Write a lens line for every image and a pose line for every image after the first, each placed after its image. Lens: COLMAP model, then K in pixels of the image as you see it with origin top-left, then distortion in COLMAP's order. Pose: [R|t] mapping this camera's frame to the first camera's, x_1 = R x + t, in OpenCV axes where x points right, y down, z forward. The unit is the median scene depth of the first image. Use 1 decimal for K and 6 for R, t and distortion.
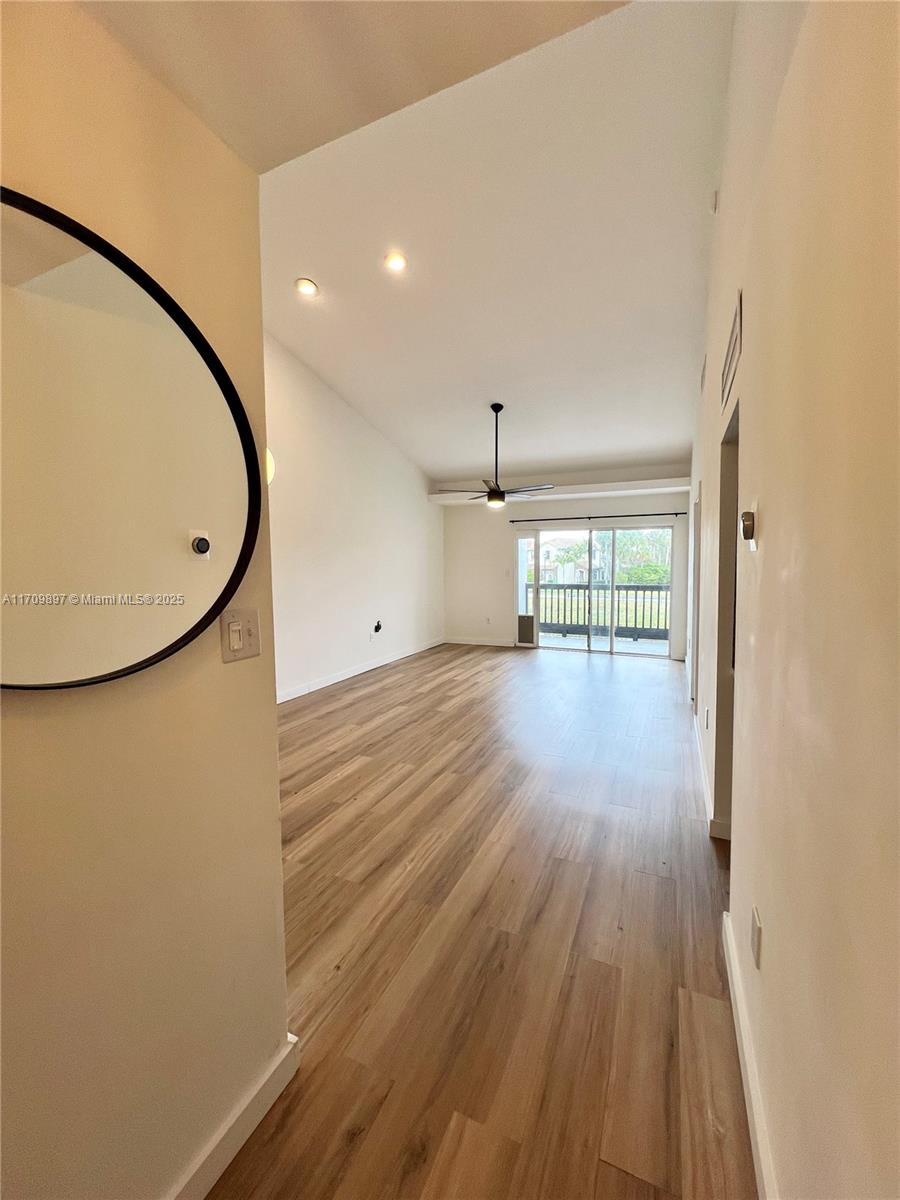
lens RADIAL K [[484.0, 0, 455.7], [0, 484.0, 604.8], [0, 0, 1]] dist [-0.000715, -0.000026]
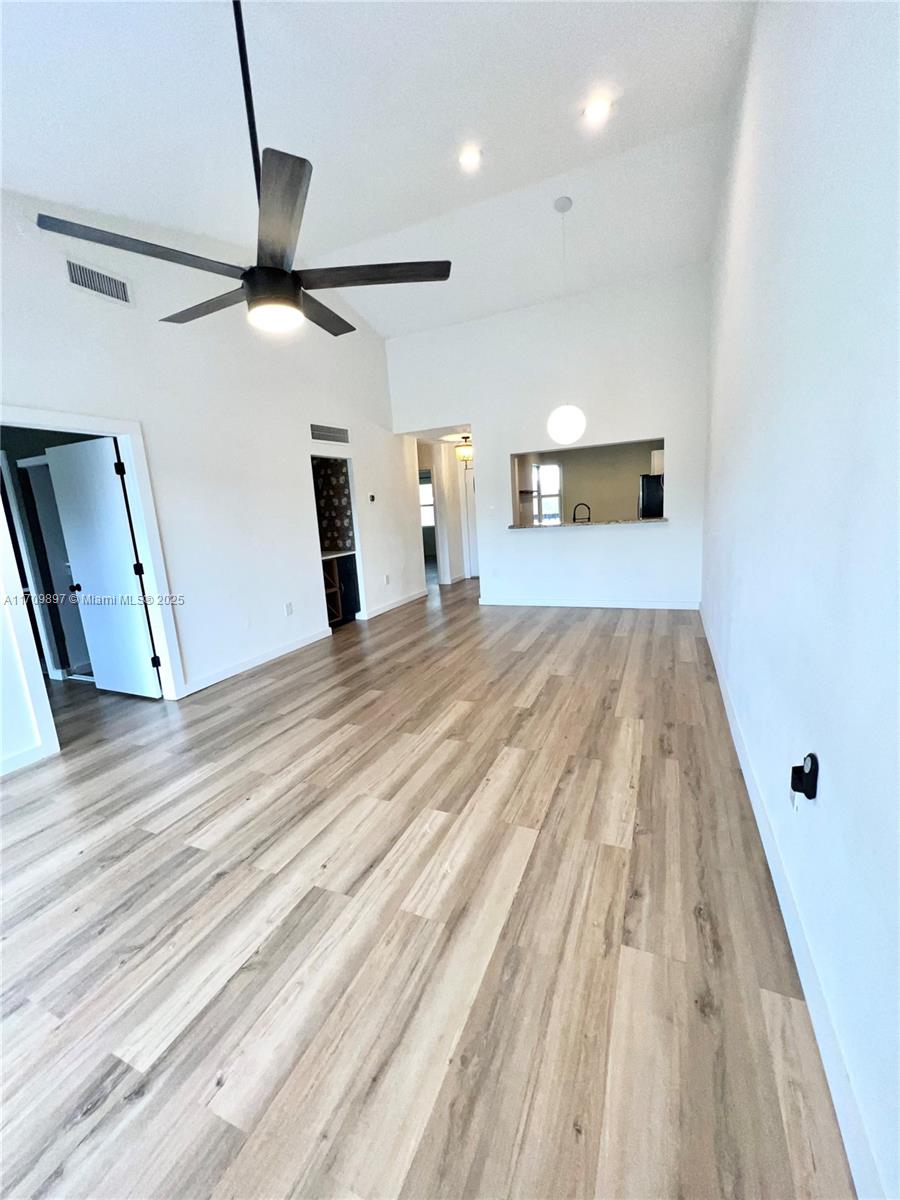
lens RADIAL K [[484.0, 0, 453.0], [0, 484.0, 603.1], [0, 0, 1]] dist [-0.000715, -0.000026]
pose [[-0.997276, 0.073356, 0.007698, -0.029989], [0.072569, 0.957163, 0.280307, -0.129635], [0.013194, 0.280102, -0.959880, 1.686314]]
